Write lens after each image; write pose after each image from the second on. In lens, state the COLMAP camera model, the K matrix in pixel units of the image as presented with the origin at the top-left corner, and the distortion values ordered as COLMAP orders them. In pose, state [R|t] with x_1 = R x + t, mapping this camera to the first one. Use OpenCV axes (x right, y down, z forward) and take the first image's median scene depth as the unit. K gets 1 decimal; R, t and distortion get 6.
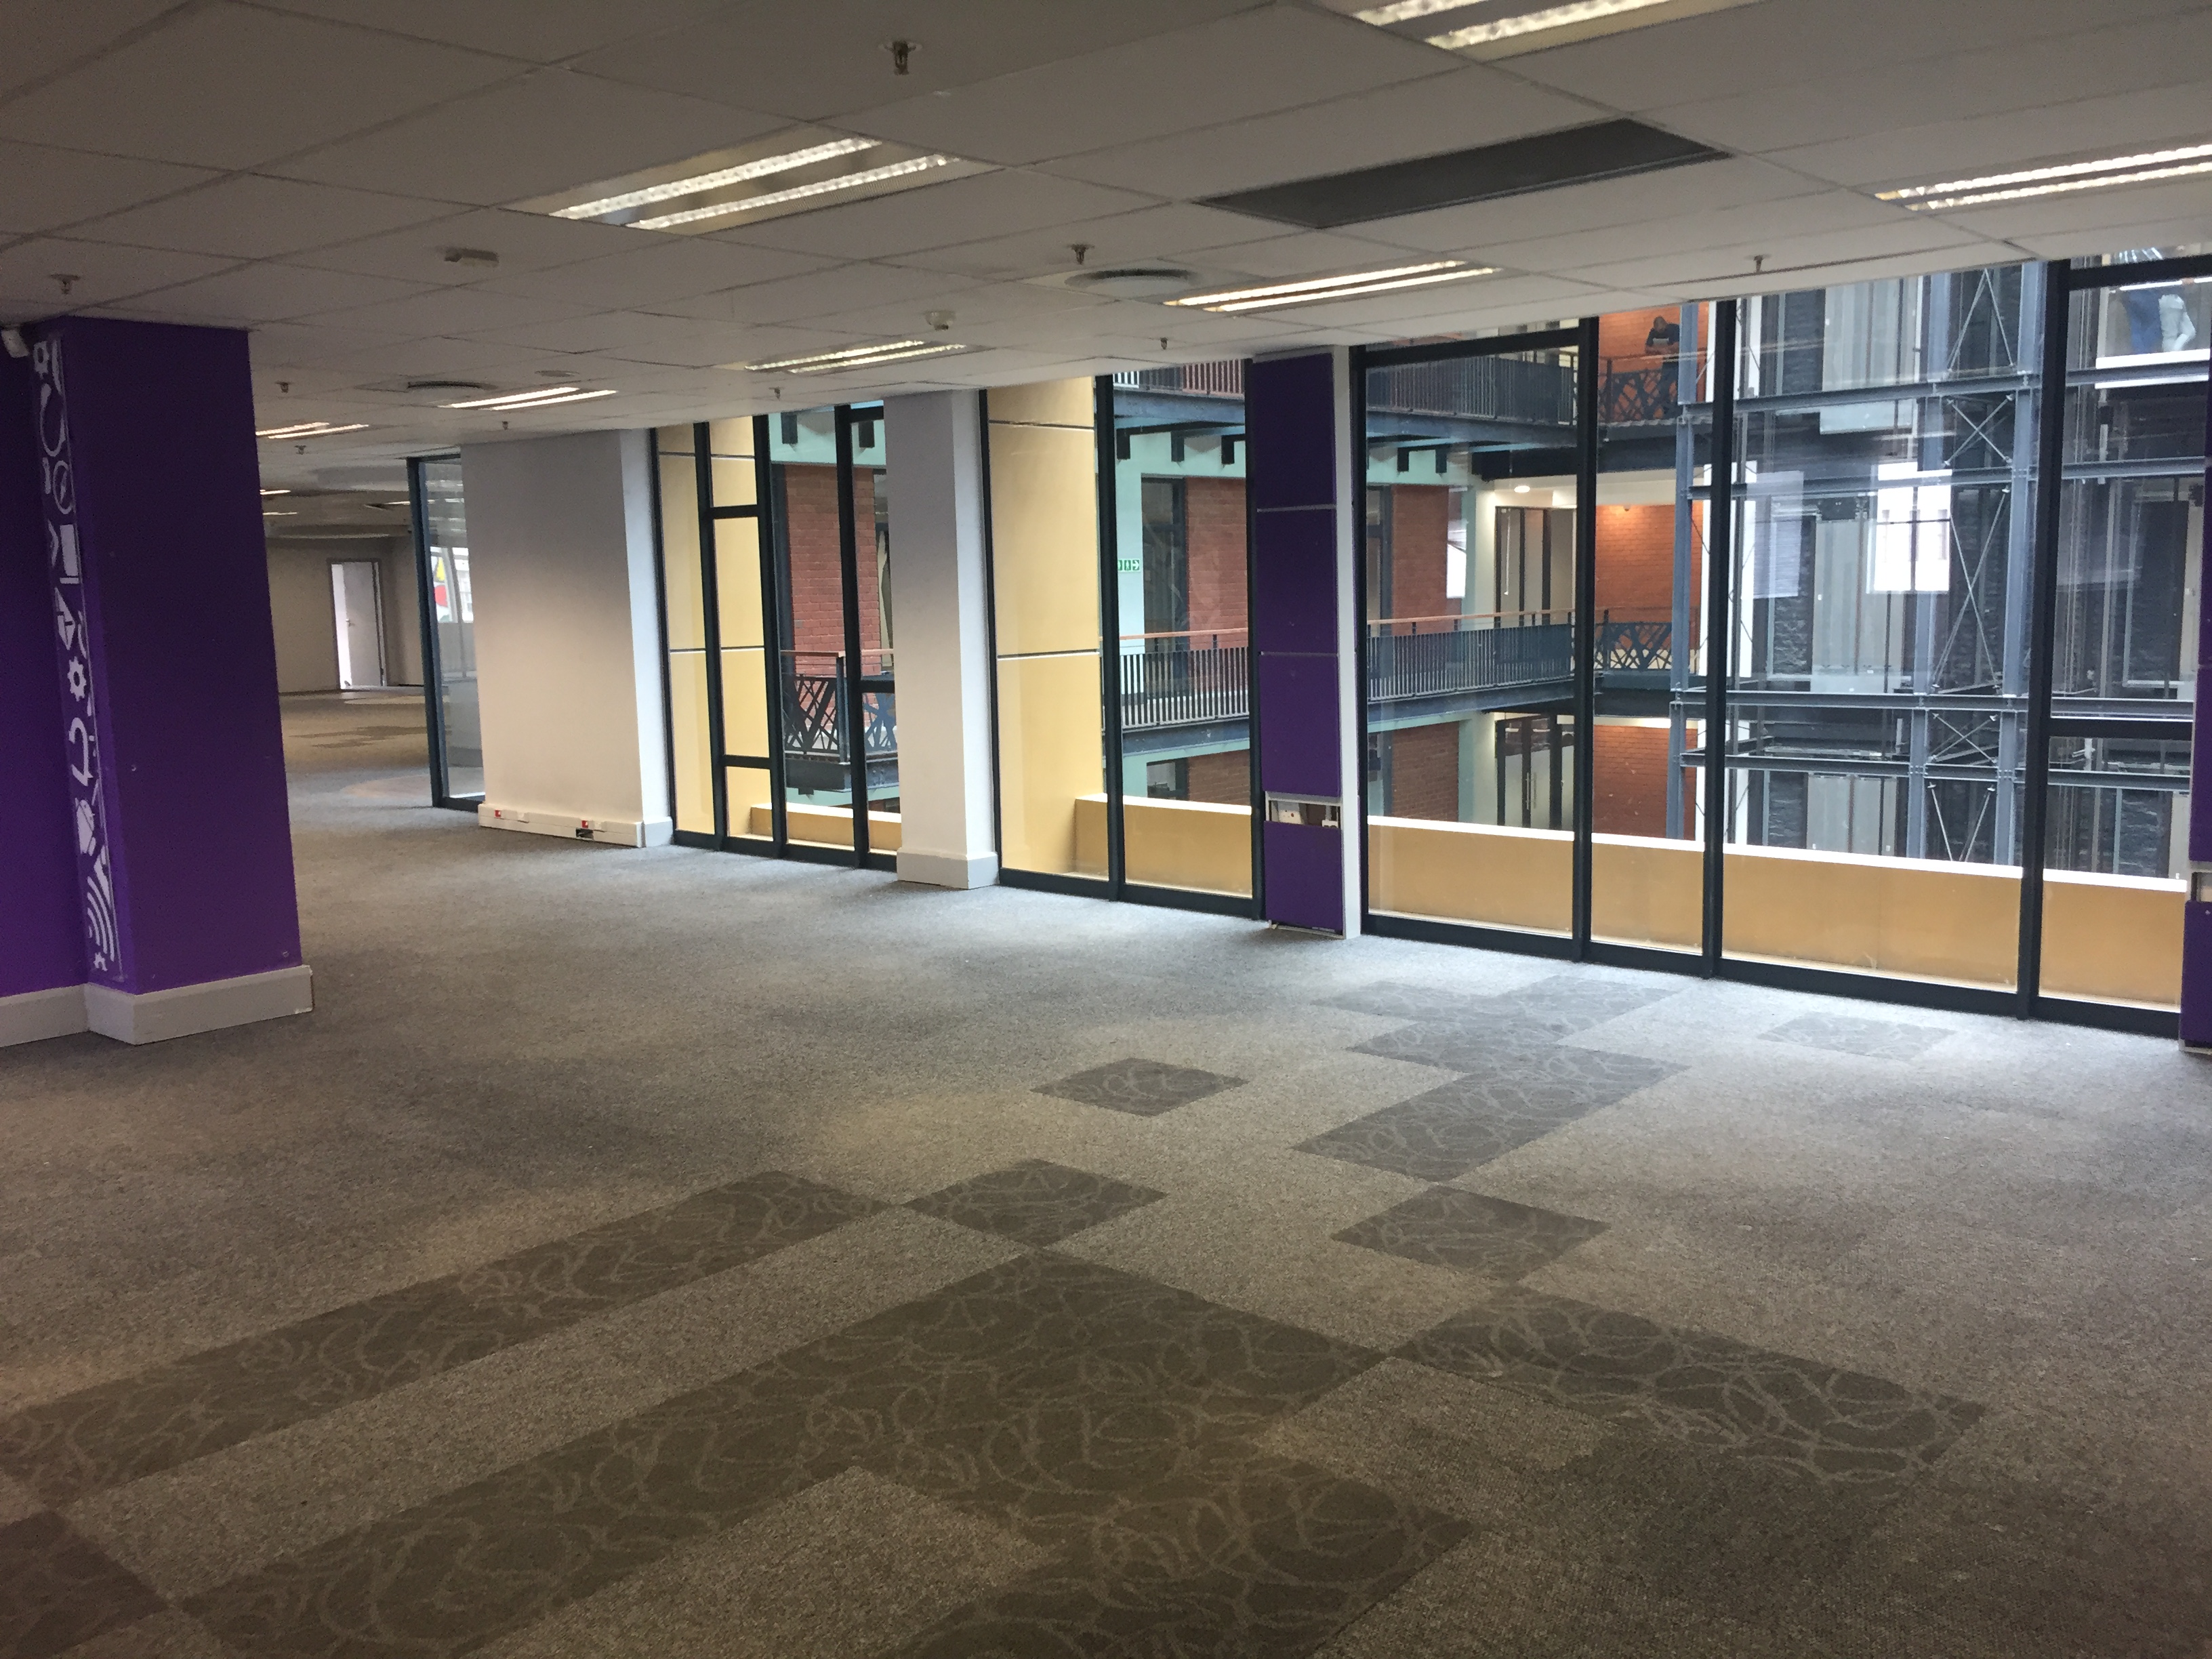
lens RADIAL K [[1914.5, 0, 1106.0], [0, 1914.5, 829.5], [0, 0, 1]] dist [0.012285, 0.001900]
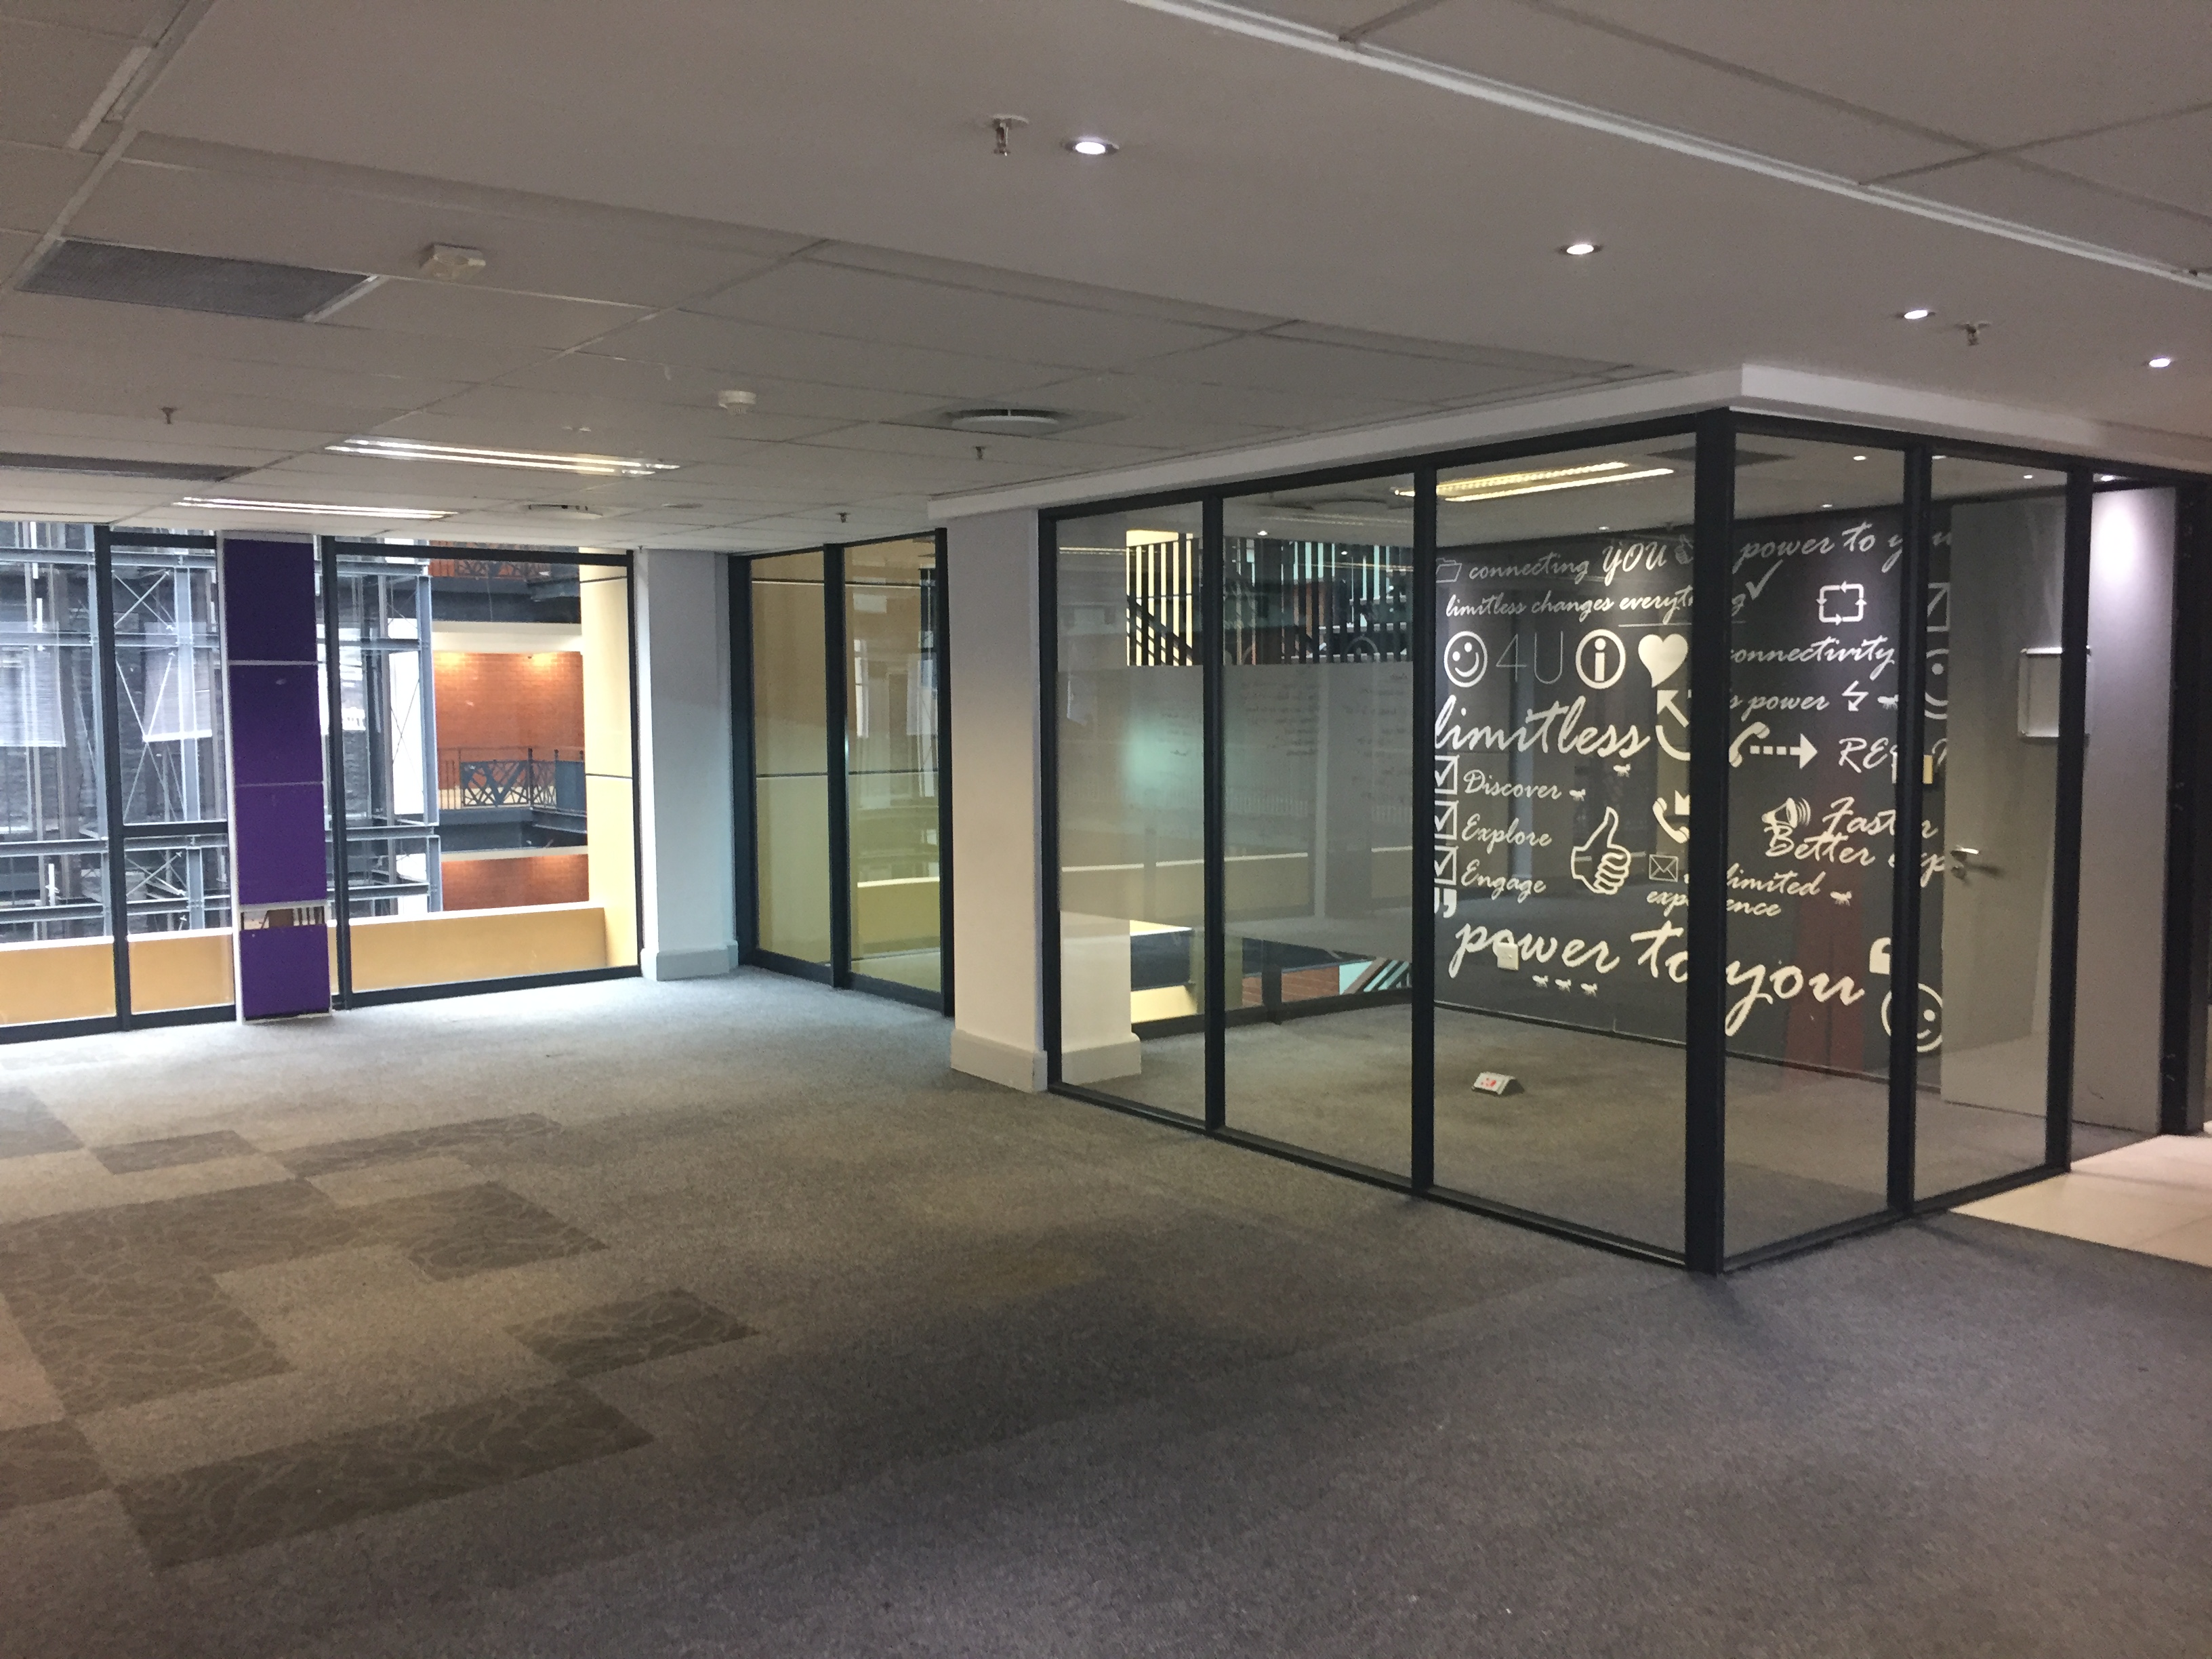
lens RADIAL K [[1914.5, 0, 1106.0], [0, 1914.5, 829.5], [0, 0, 1]] dist [0.012285, 0.001900]
pose [[0.203606, -0.038281, 0.978304, -1.673019], [0.118066, 0.992903, 0.014280, 0.014840], [-0.971908, 0.112597, 0.206681, -0.157926]]
